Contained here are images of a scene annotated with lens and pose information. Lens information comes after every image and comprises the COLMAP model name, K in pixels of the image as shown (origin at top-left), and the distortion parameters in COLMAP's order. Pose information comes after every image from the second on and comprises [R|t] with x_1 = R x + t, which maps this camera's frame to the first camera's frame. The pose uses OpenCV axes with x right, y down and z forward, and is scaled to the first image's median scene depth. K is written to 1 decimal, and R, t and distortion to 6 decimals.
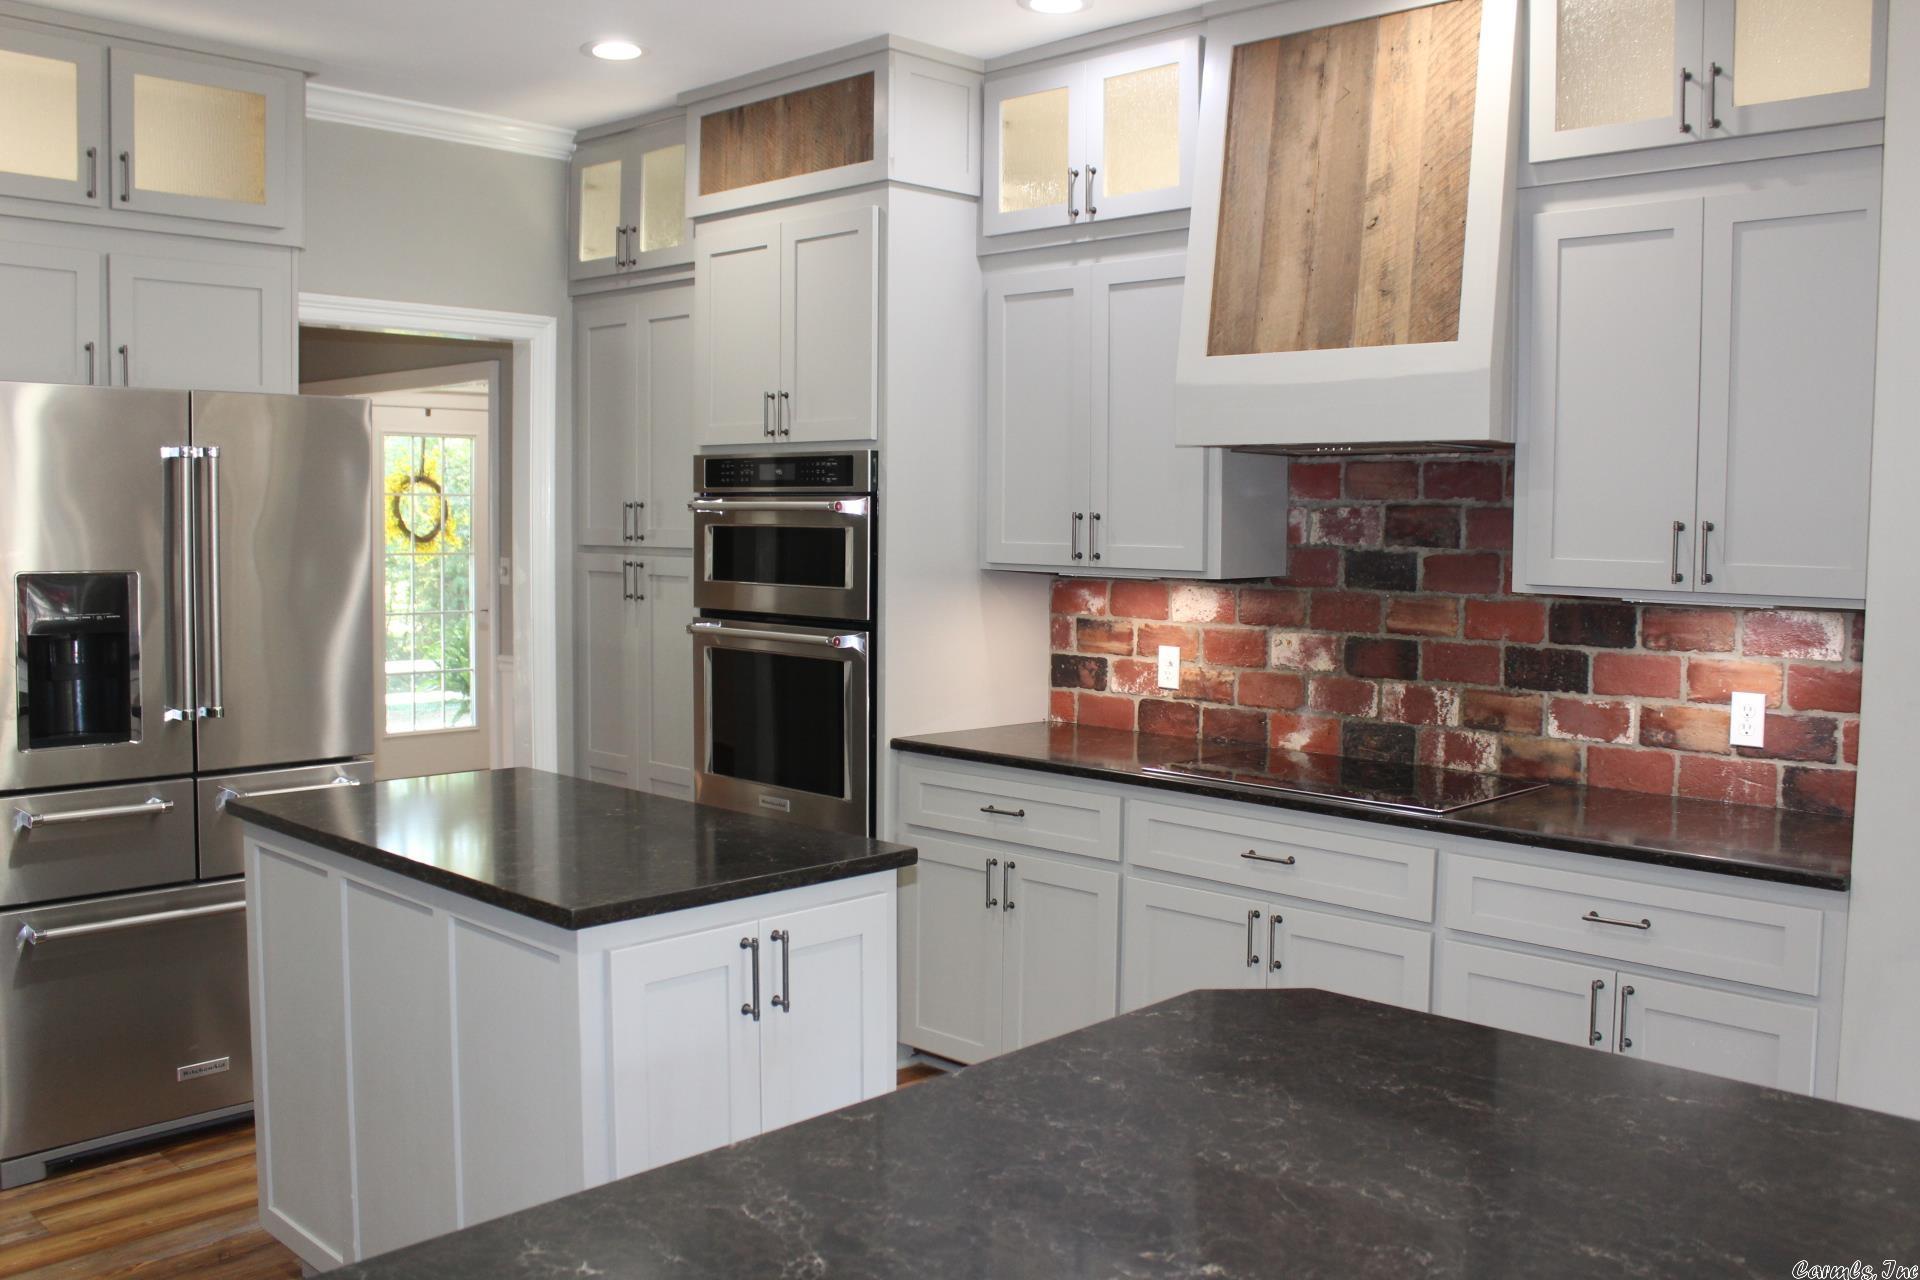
lens RADIAL K [[1683.1, 0, 959.5], [0, 1683.1, 627.1], [0, 0, 1]] dist [-0.151233, 0.128881]
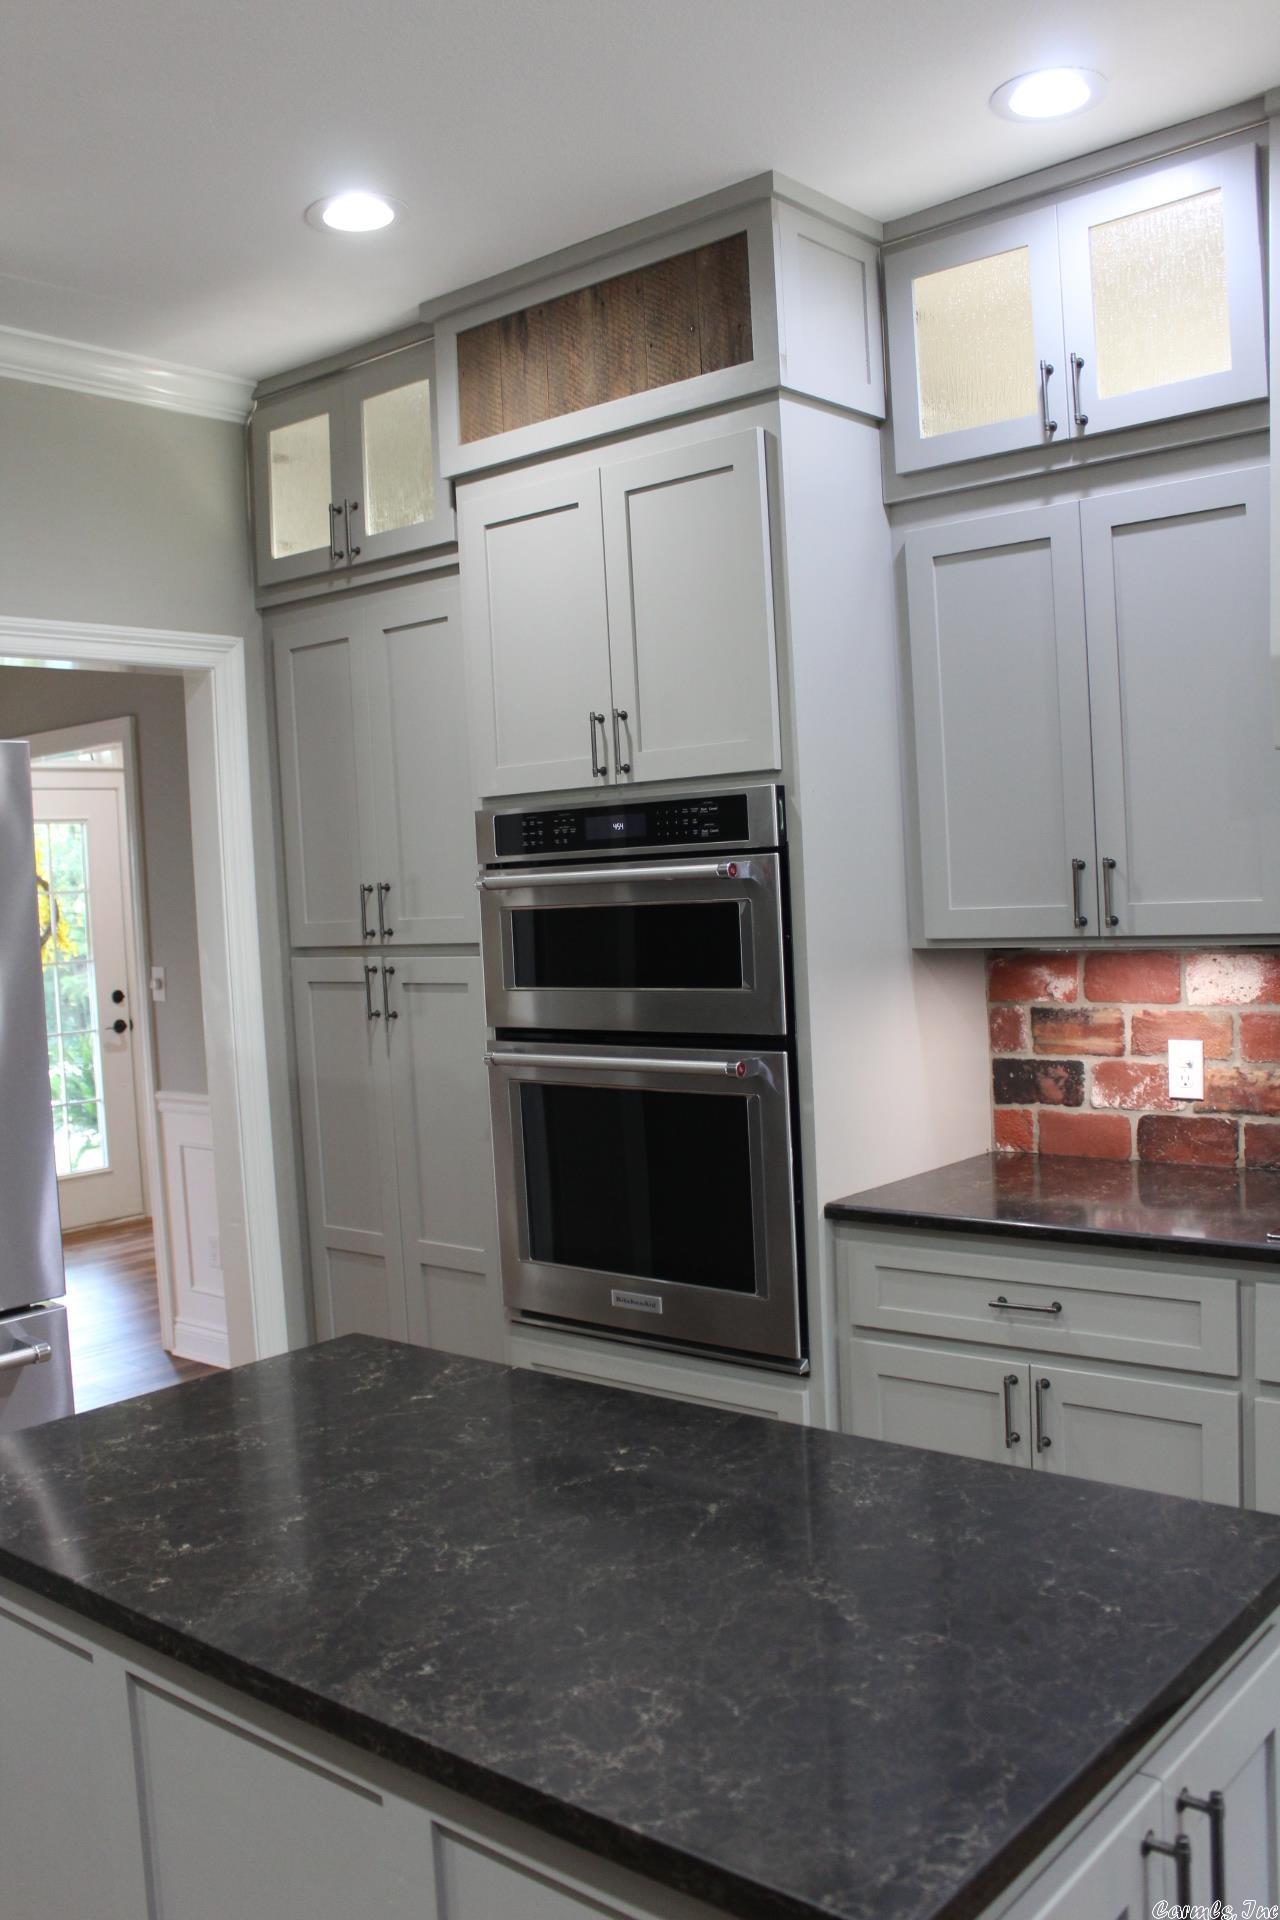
lens RADIAL K [[1683.1, 0, 647.8], [0, 1683.1, 977.4], [0, 0, 1]] dist [-0.151233, 0.128881]
pose [[0.995456, -0.064413, 0.070128, -0.148382], [0.065011, 0.997865, -0.006274, -0.025384], [-0.069574, 0.010804, 0.997518, 0.309807]]
